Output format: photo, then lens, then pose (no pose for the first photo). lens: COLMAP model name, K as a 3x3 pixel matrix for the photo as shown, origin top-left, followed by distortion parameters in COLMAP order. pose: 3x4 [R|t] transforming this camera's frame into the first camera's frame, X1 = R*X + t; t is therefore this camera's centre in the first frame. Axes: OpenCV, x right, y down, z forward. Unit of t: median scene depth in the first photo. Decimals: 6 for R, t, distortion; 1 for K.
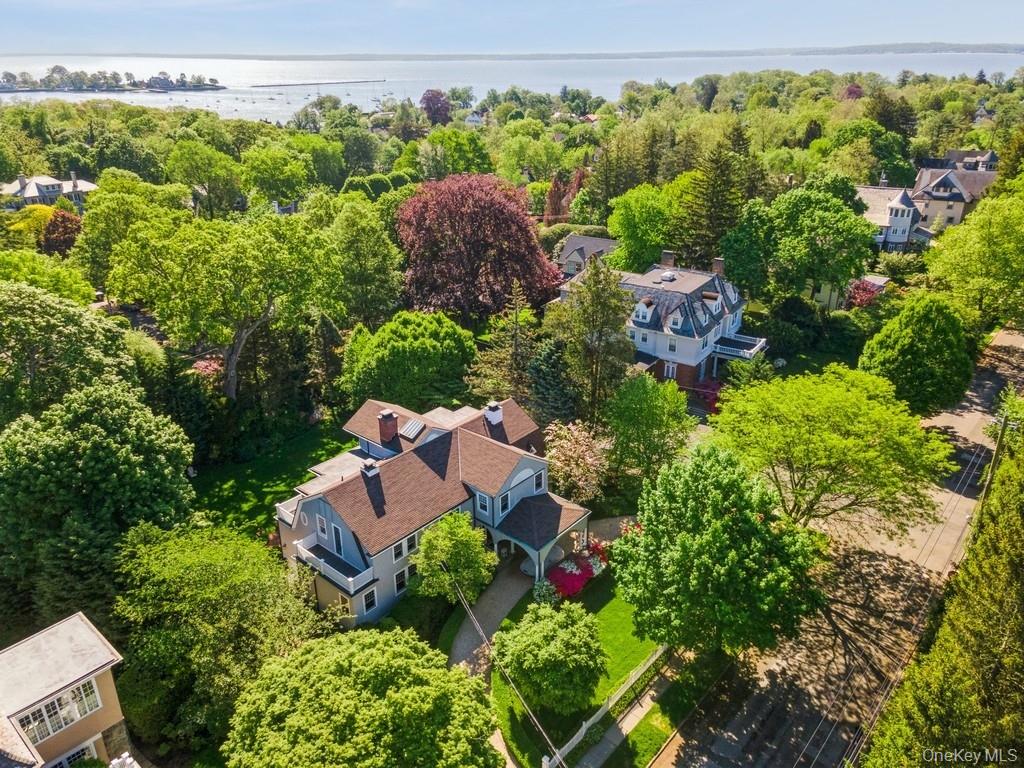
lens RADIAL K [[745.3, 0, 504.0], [0, 745.3, 380.4], [0, 0, 1]] dist [0.042326, -0.008870]
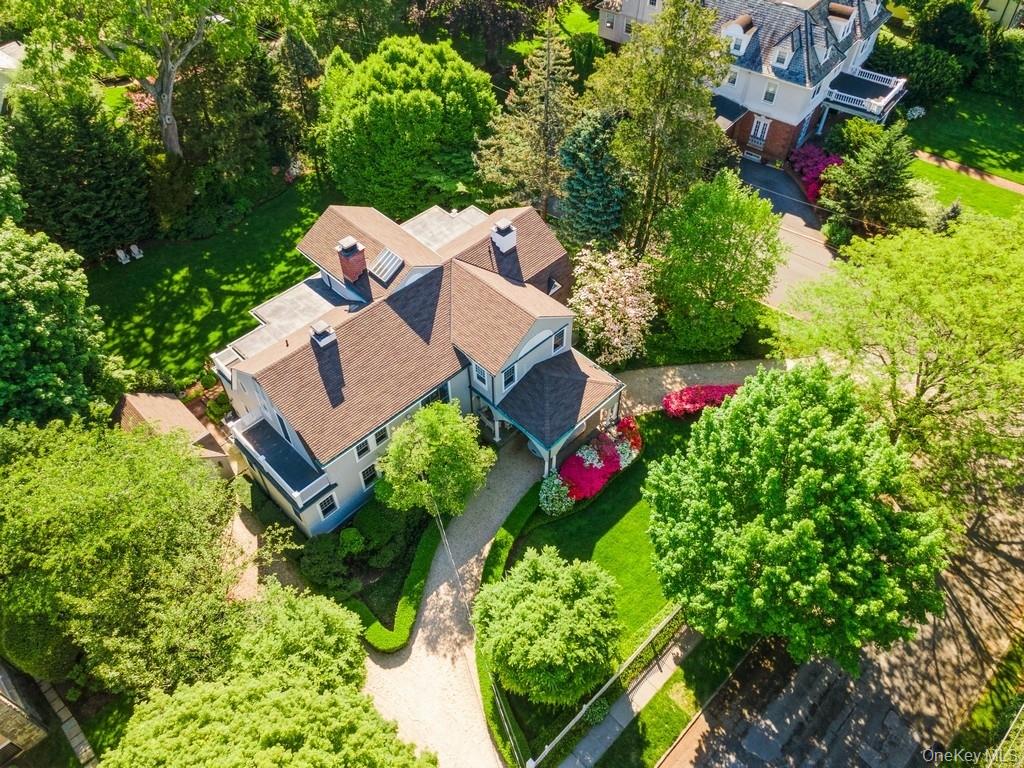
lens RADIAL K [[745.3, 0, 504.0], [0, 745.3, 380.4], [0, 0, 1]] dist [0.042326, -0.008870]
pose [[0.997277, 0.056242, -0.047703, 0.029695], [-0.030877, 0.905849, 0.422475, -0.139662], [0.066972, -0.419851, 0.905119, 0.312453]]
